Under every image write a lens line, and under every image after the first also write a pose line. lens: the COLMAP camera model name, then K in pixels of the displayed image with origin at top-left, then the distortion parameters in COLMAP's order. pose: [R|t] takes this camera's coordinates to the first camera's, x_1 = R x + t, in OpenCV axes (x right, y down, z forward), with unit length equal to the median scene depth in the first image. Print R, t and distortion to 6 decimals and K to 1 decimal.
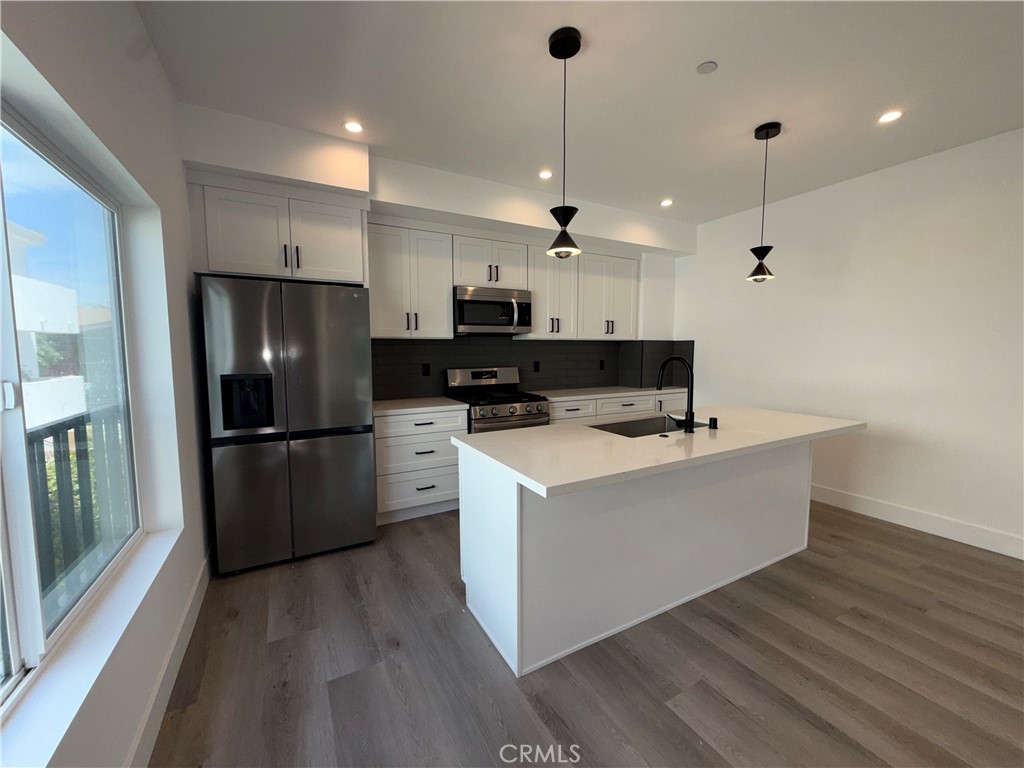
lens RADIAL K [[408.2, 0, 508.4], [0, 408.2, 382.3], [0, 0, 1]] dist [-0.000933, 0.000234]
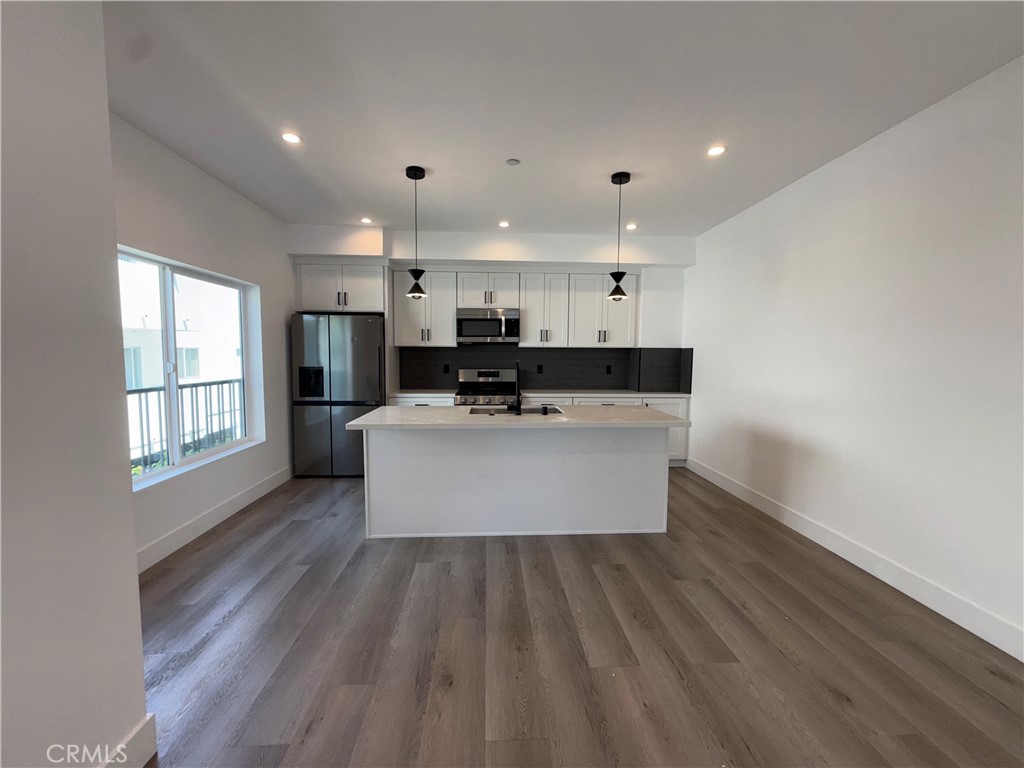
lens RADIAL K [[408.2, 0, 508.4], [0, 408.2, 382.3], [0, 0, 1]] dist [-0.000933, 0.000234]
pose [[0.901236, 0.038949, -0.431574, 0.626221], [-0.044486, 0.999006, -0.002739, 0.009691], [0.431038, 0.021668, 0.902073, -0.168708]]
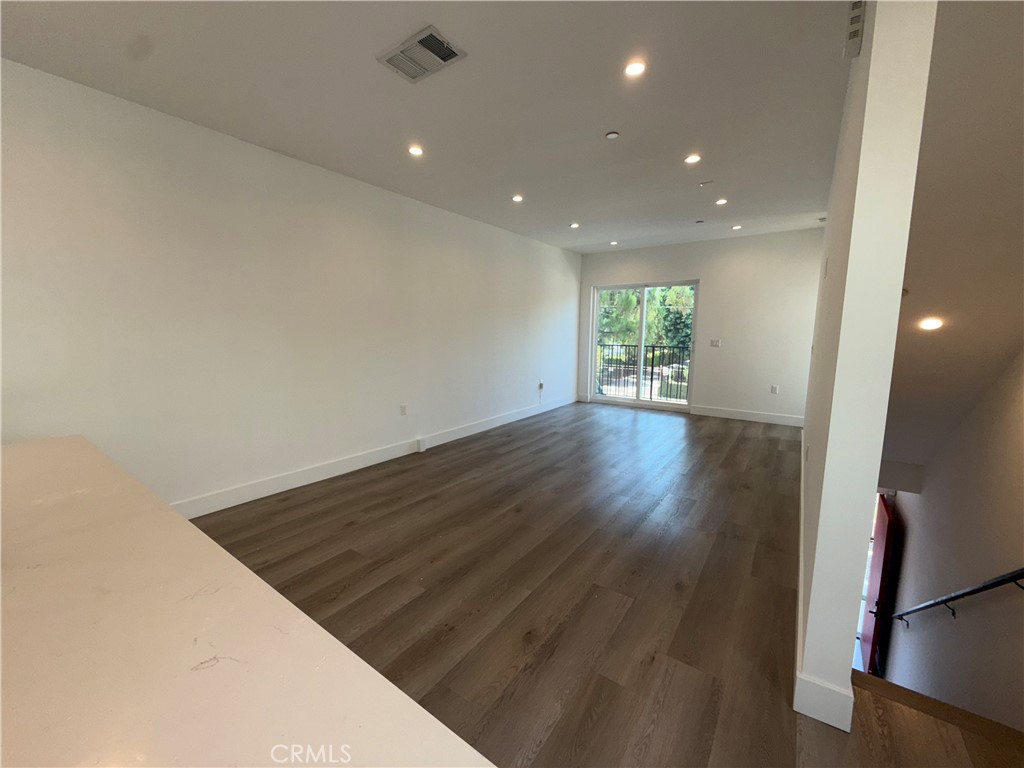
lens RADIAL K [[408.2, 0, 508.4], [0, 408.2, 382.3], [0, 0, 1]] dist [-0.000933, 0.000234]
pose [[-0.435020, -0.114439, 0.893119, -0.041064], [0.068957, 0.984743, 0.159766, -0.036067], [-0.897777, 0.131089, -0.420491, 0.437614]]
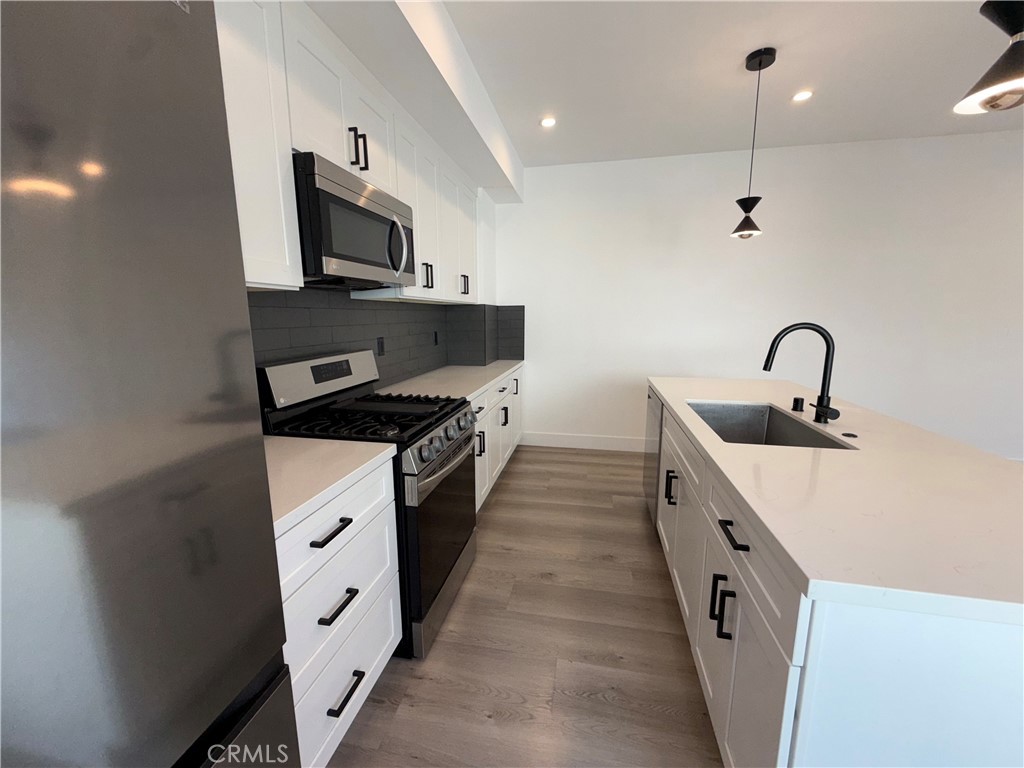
lens RADIAL K [[408.2, 0, 508.4], [0, 408.2, 382.3], [0, 0, 1]] dist [-0.000933, 0.000234]
pose [[0.647871, -0.126325, 0.751202, -0.317829], [0.066636, 0.991772, 0.109310, -0.048457], [-0.758830, -0.020762, 0.650958, 0.587775]]
